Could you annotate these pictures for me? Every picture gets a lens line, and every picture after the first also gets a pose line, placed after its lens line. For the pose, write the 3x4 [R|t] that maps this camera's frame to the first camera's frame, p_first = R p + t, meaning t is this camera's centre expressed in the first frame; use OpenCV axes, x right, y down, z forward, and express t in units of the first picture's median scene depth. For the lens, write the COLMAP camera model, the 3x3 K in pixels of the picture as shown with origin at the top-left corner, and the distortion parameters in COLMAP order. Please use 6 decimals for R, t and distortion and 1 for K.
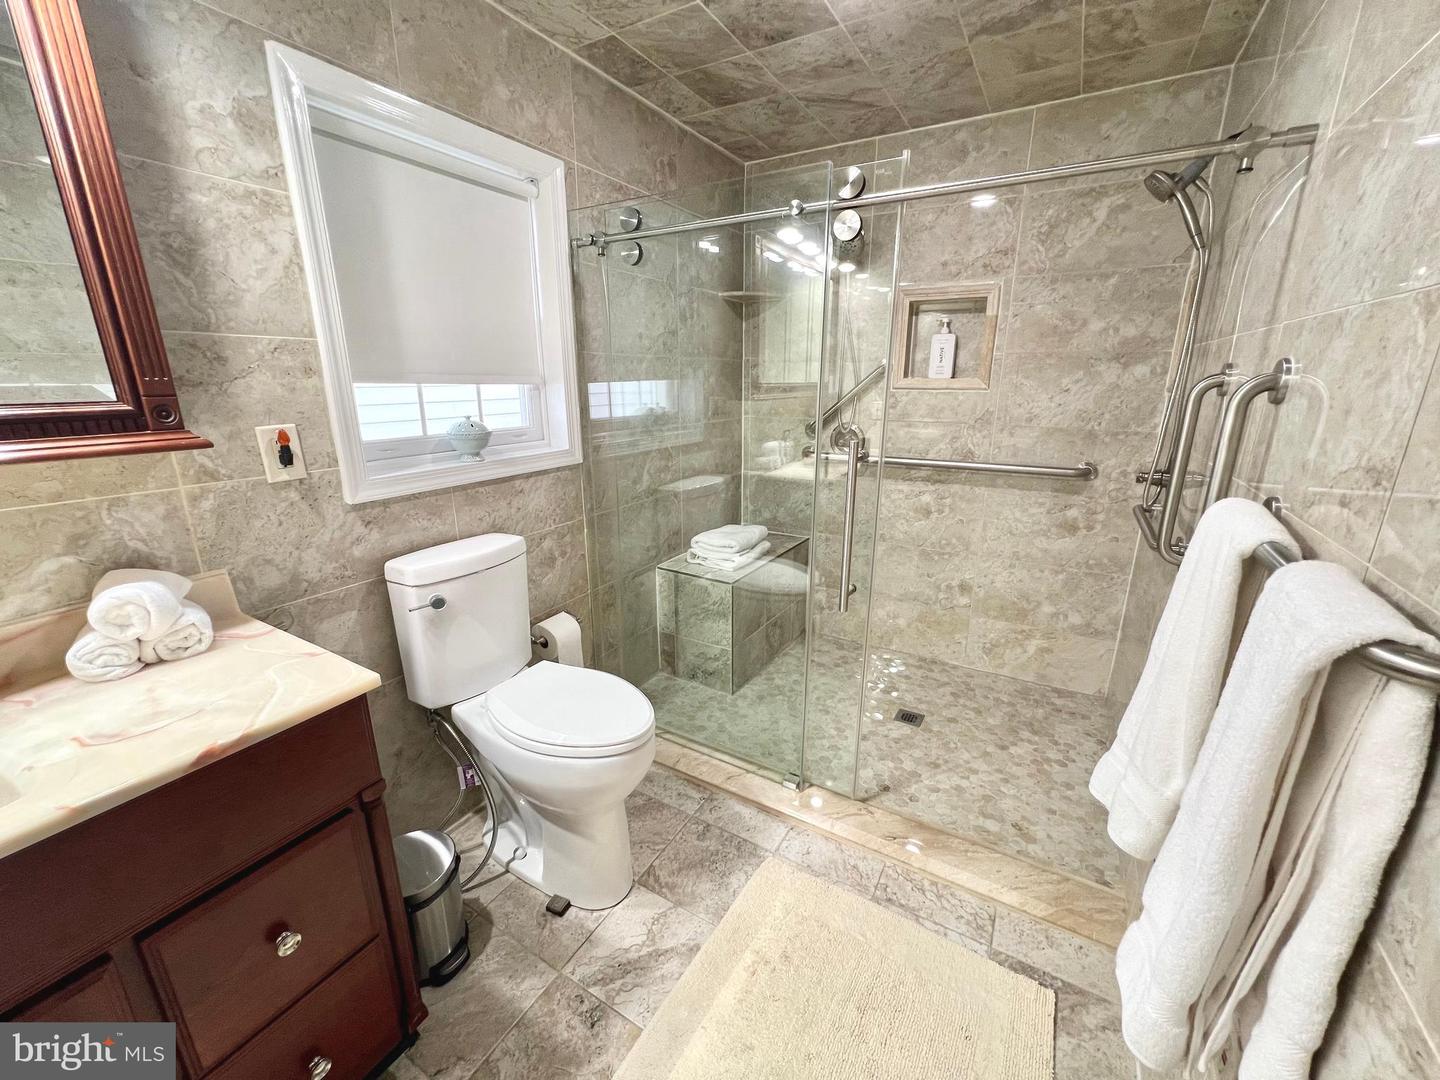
lens RADIAL K [[574.3, 0, 710.1], [0, 574.3, 541.0], [0, 0, 1]] dist [-0.001200, -0.000041]
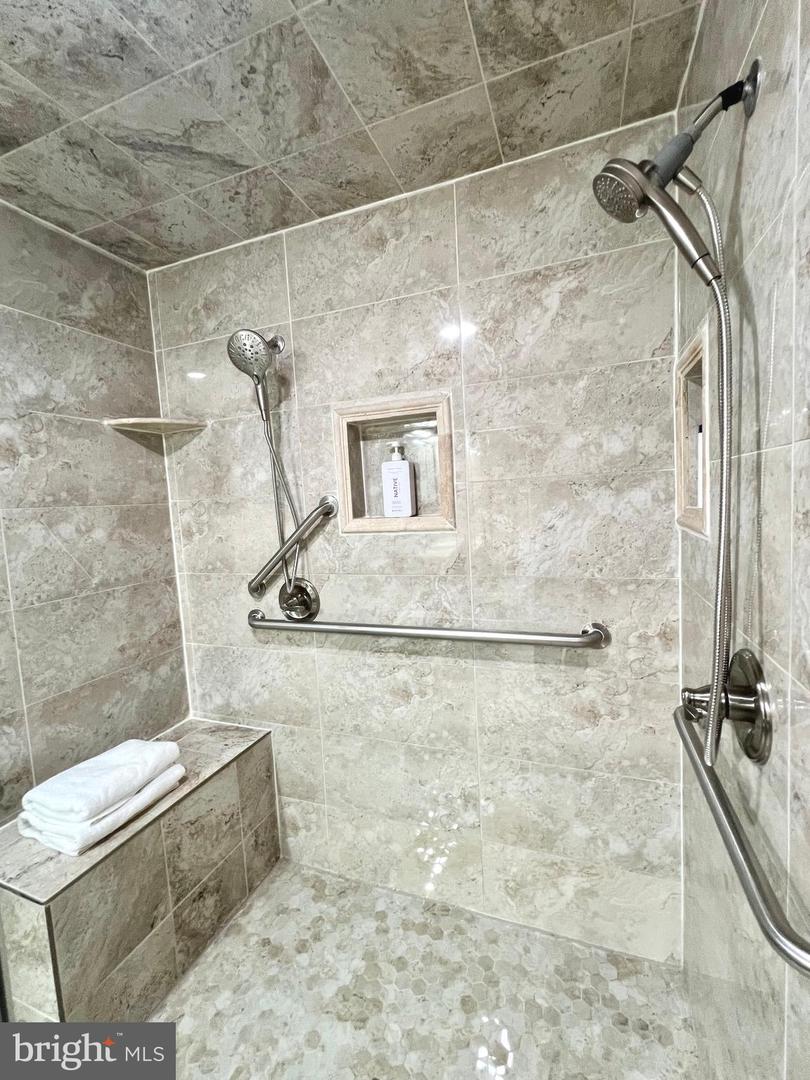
lens RADIAL K [[445.1, 0, 405.0], [0, 445.1, 540.0], [0, 0, 1]] dist [-0.000266, 0.000075]
pose [[0.983844, -0.065186, 0.166738, 0.331717], [0.096384, 0.977719, -0.186481, -0.153519], [-0.150867, 0.199539, 0.968206, 0.467483]]
